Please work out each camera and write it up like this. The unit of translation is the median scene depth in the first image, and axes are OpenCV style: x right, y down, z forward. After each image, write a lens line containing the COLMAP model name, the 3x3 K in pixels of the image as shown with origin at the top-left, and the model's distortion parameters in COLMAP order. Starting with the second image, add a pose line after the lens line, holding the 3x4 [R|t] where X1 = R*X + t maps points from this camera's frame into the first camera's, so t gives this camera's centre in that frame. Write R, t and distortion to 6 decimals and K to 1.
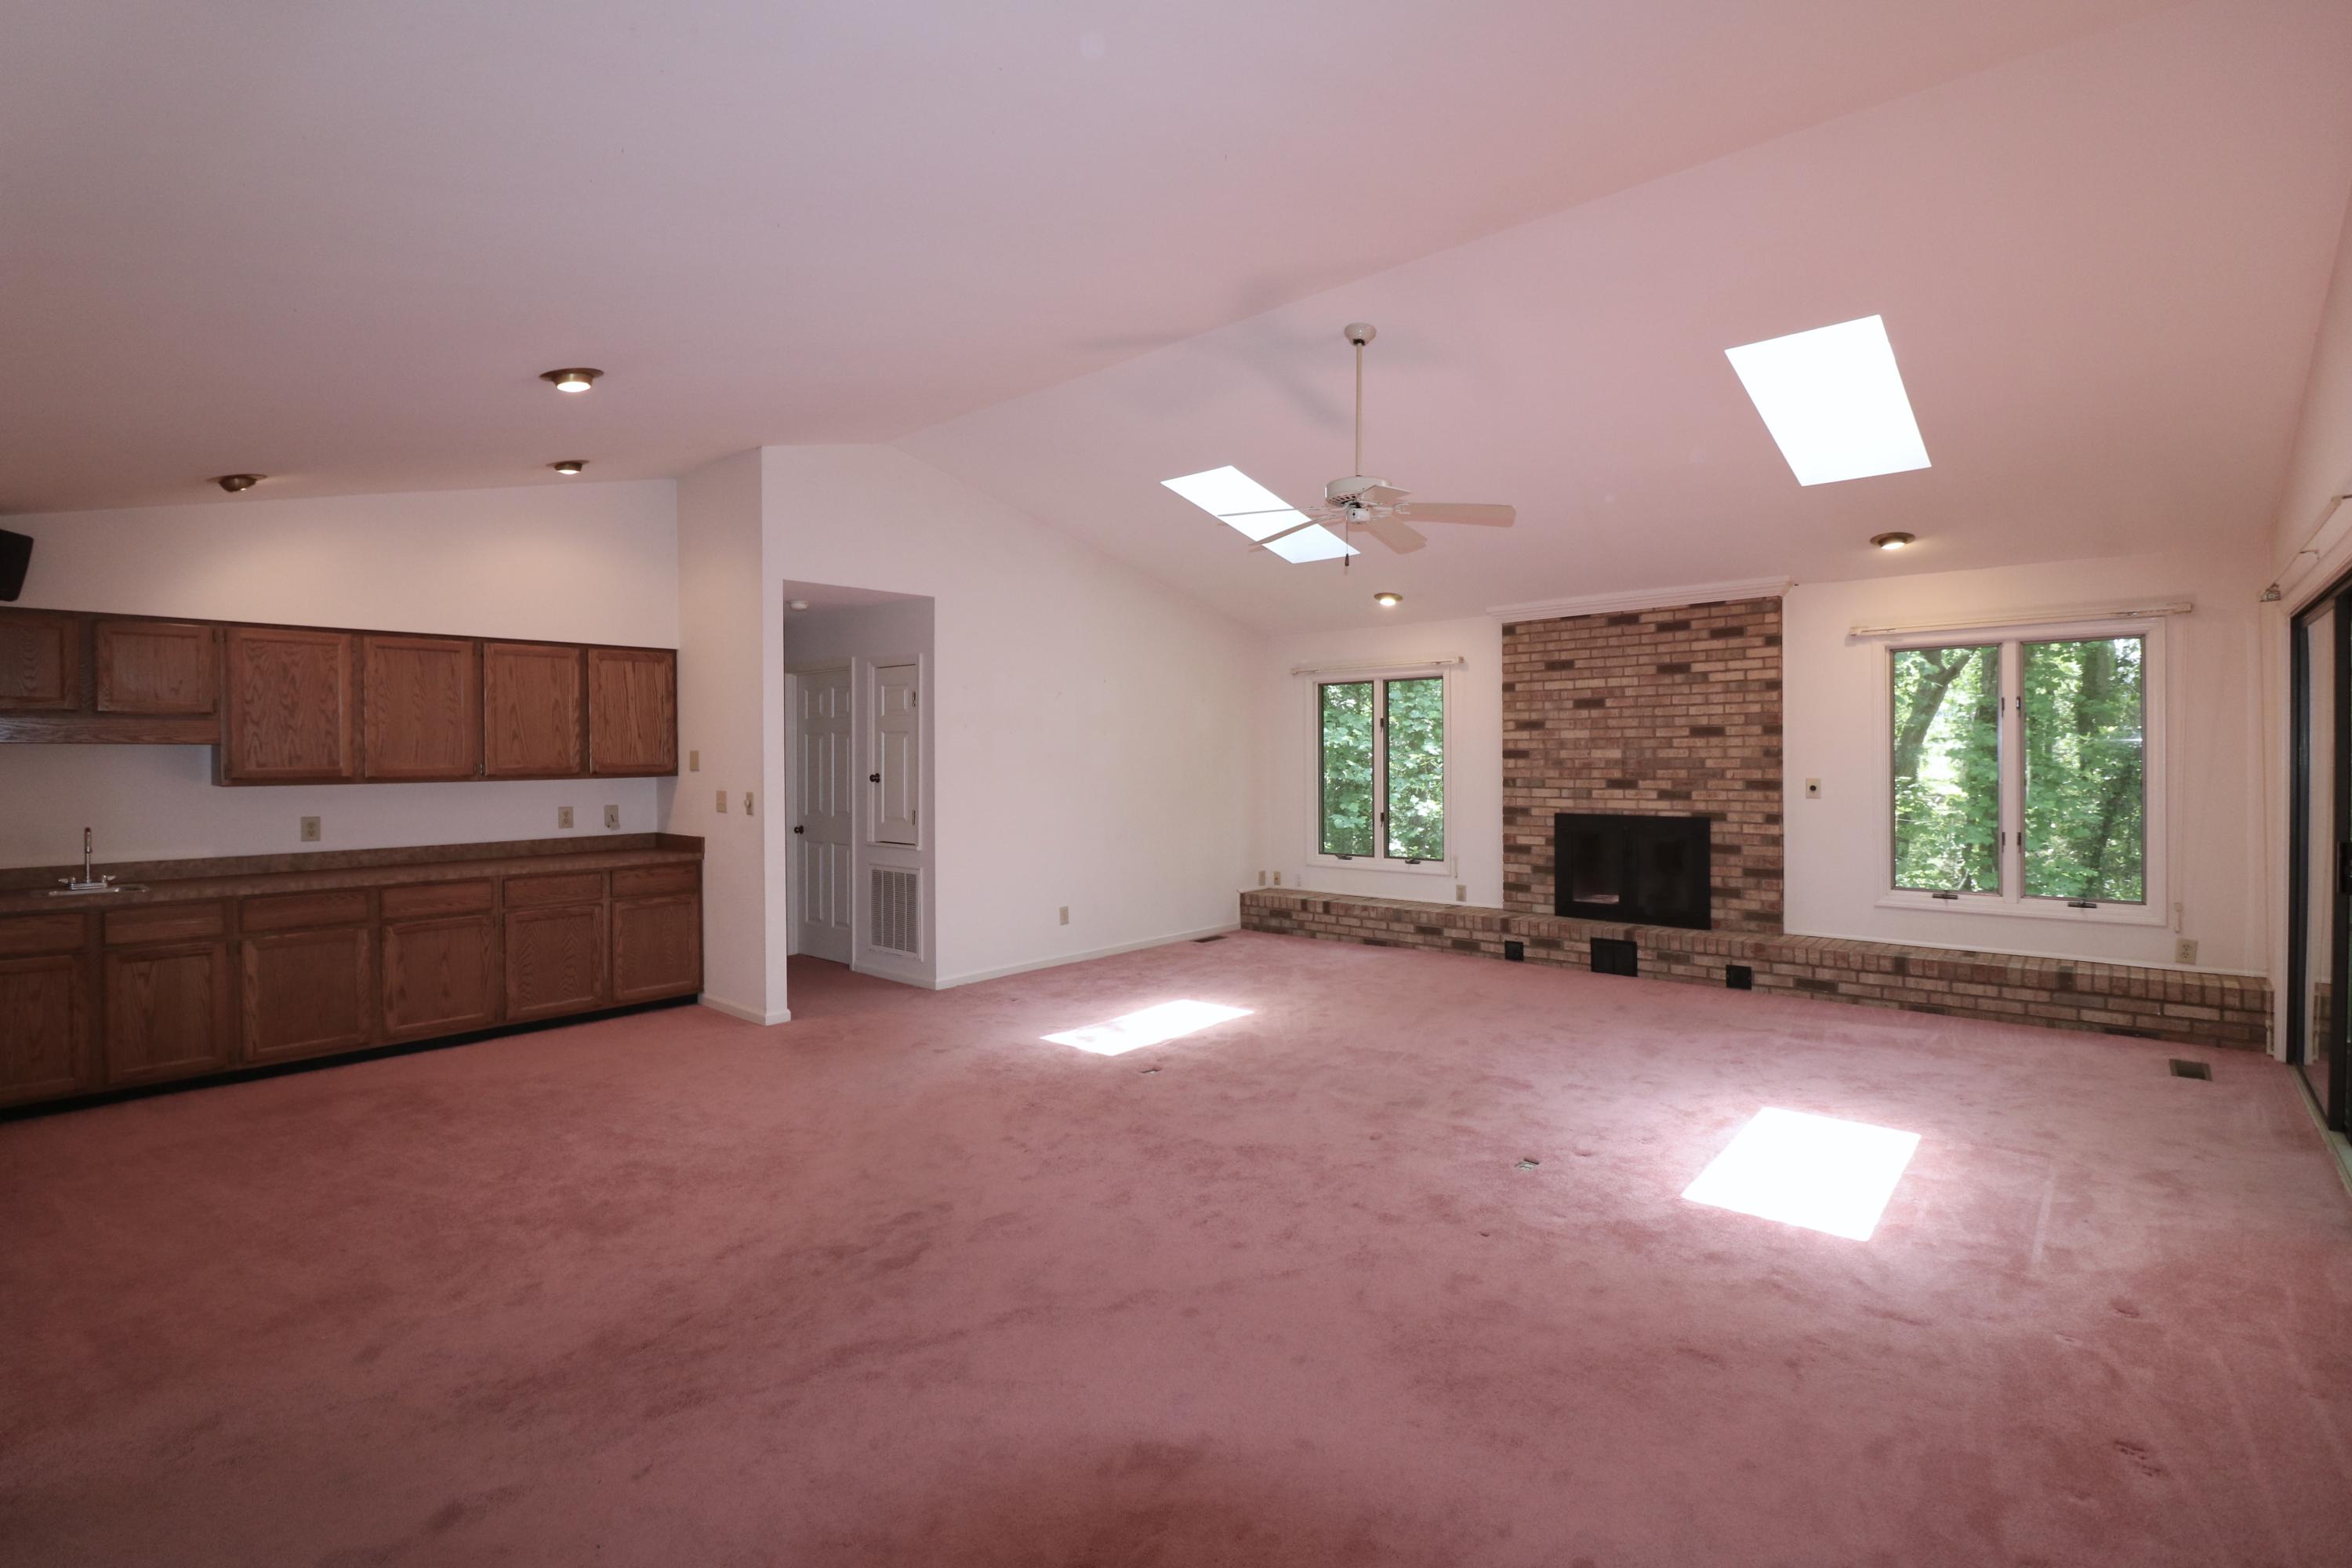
lens RADIAL K [[1089.7, 0, 1170.7], [0, 1089.7, 775.3], [0, 0, 1]] dist [-0.010504, -0.003658]
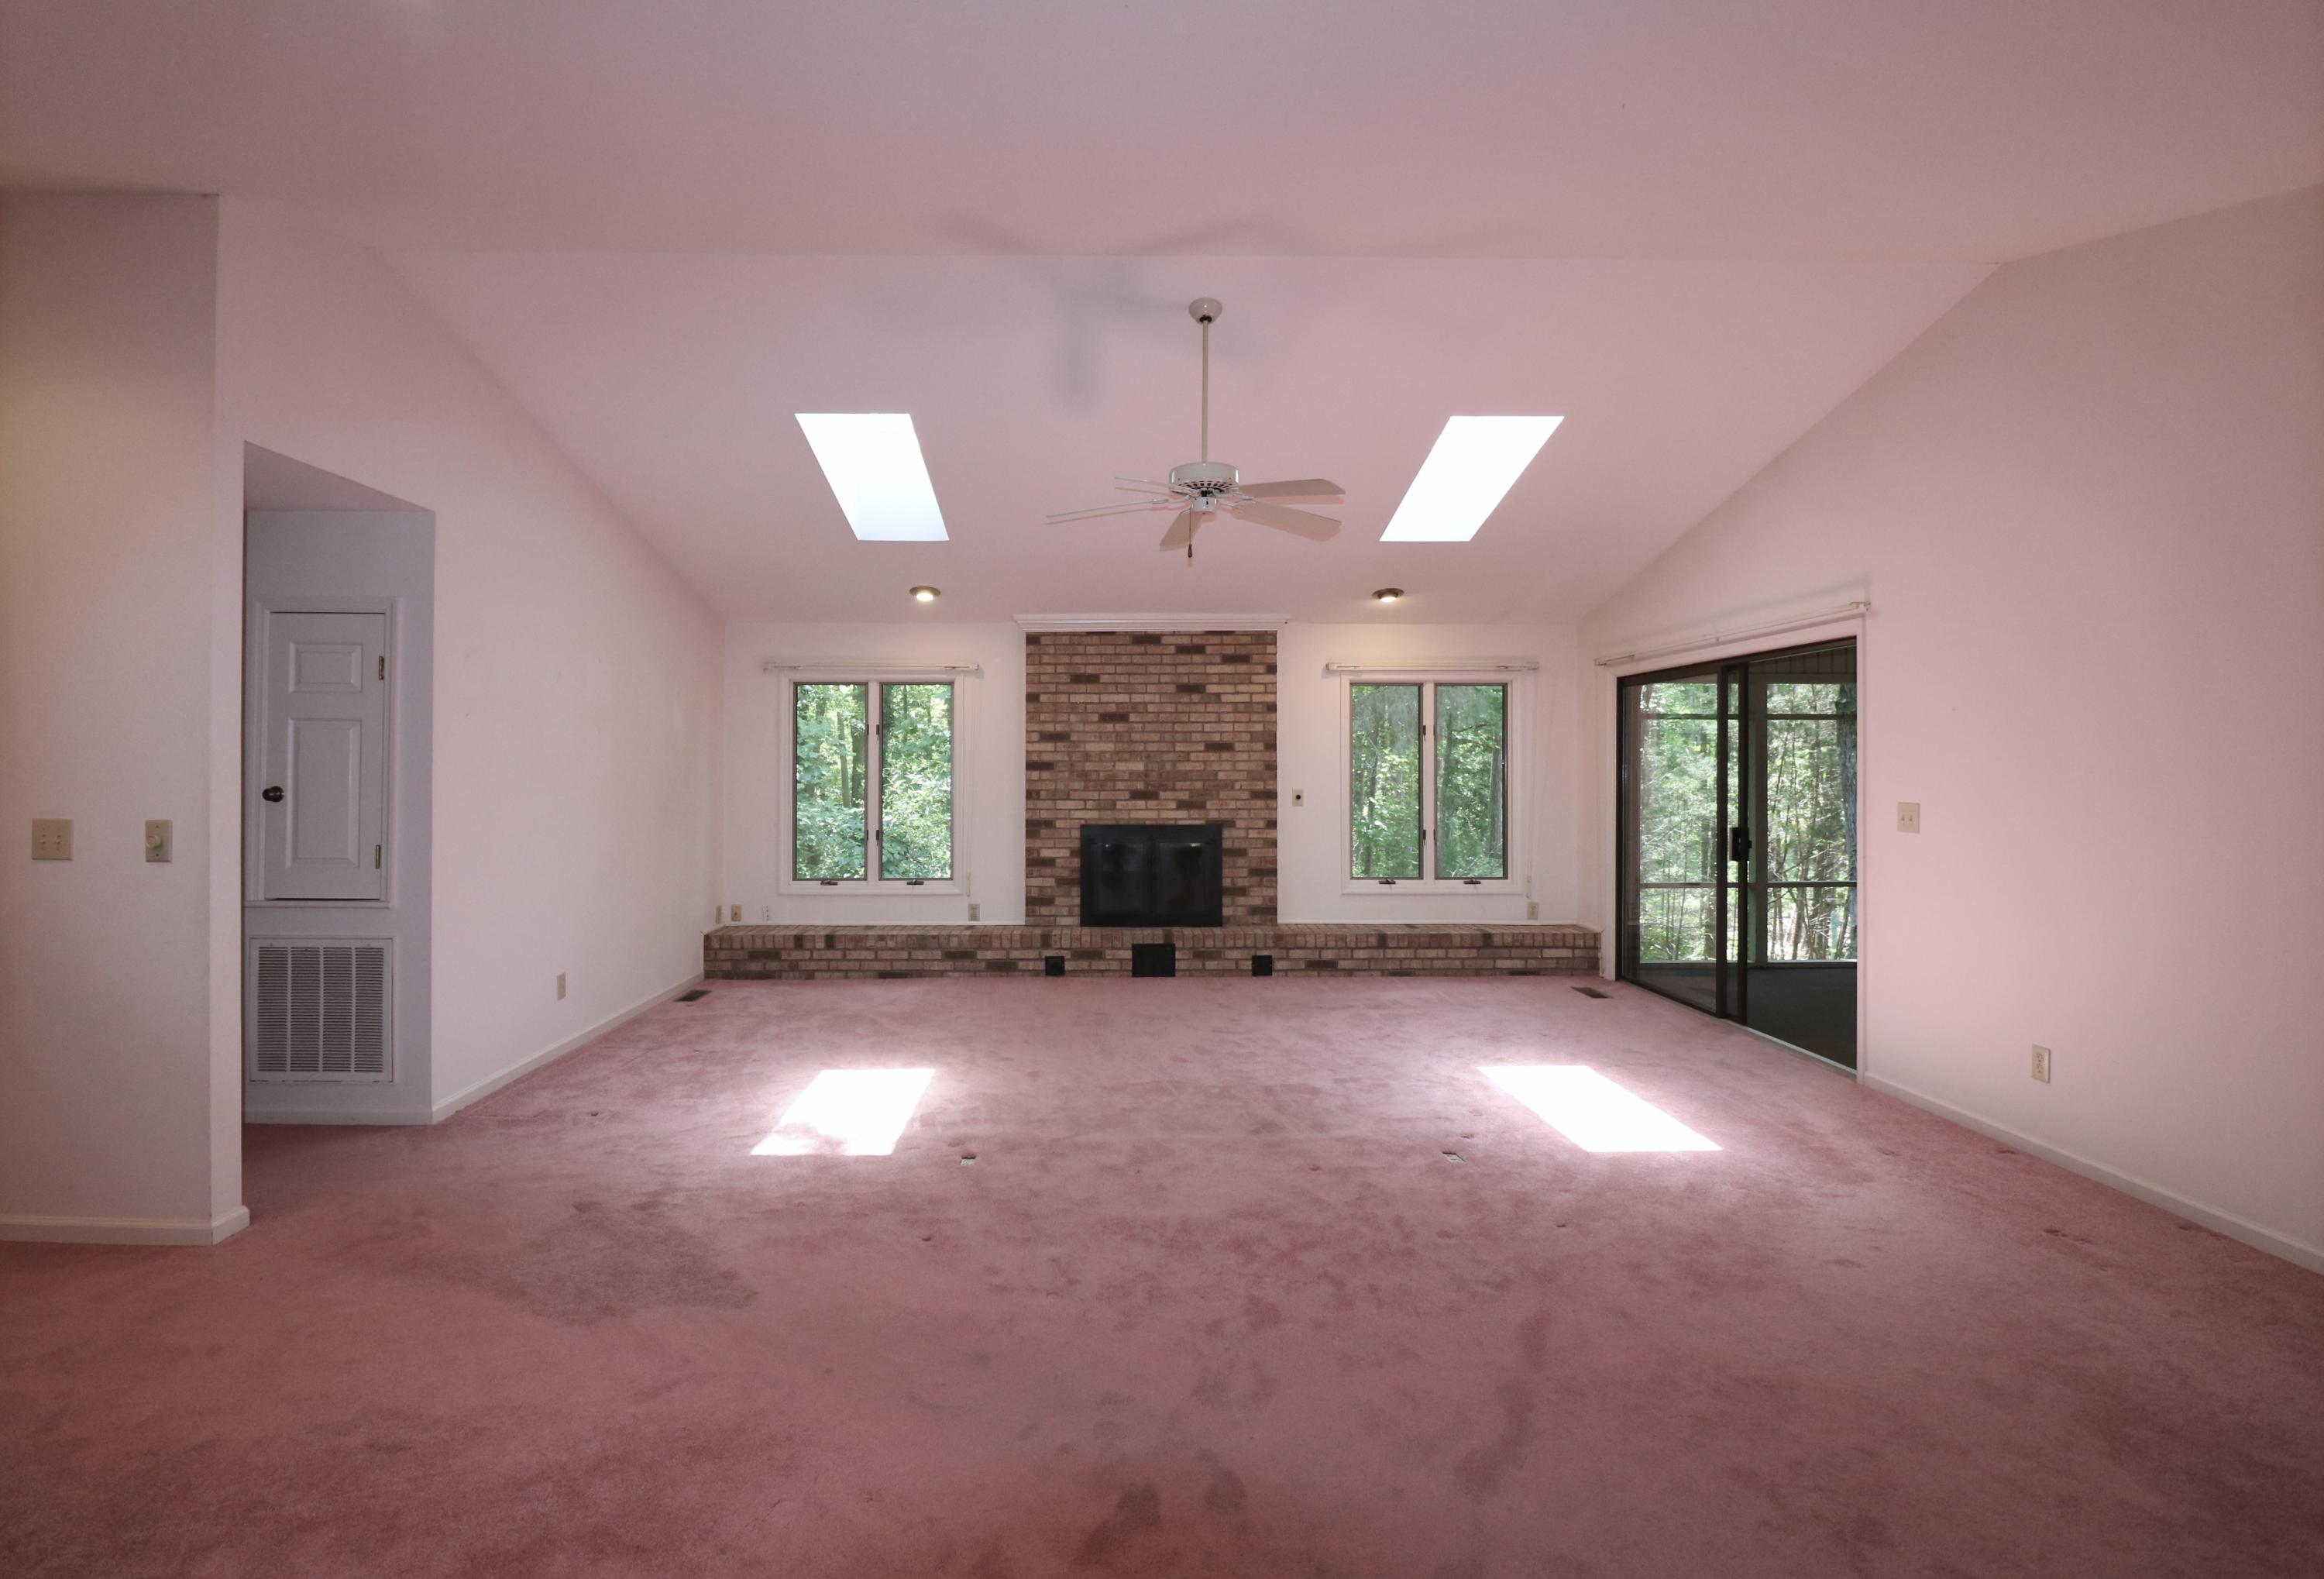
lens RADIAL K [[1106.1, 0, 1166.7], [0, 1106.1, 776.4], [0, 0, 1]] dist [-0.010059, -0.002584]
pose [[0.737347, 0.003668, 0.675505, -0.321233], [0.005449, 0.999920, -0.011378, 0.002259], [-0.675493, 0.012070, 0.737268, 0.218014]]
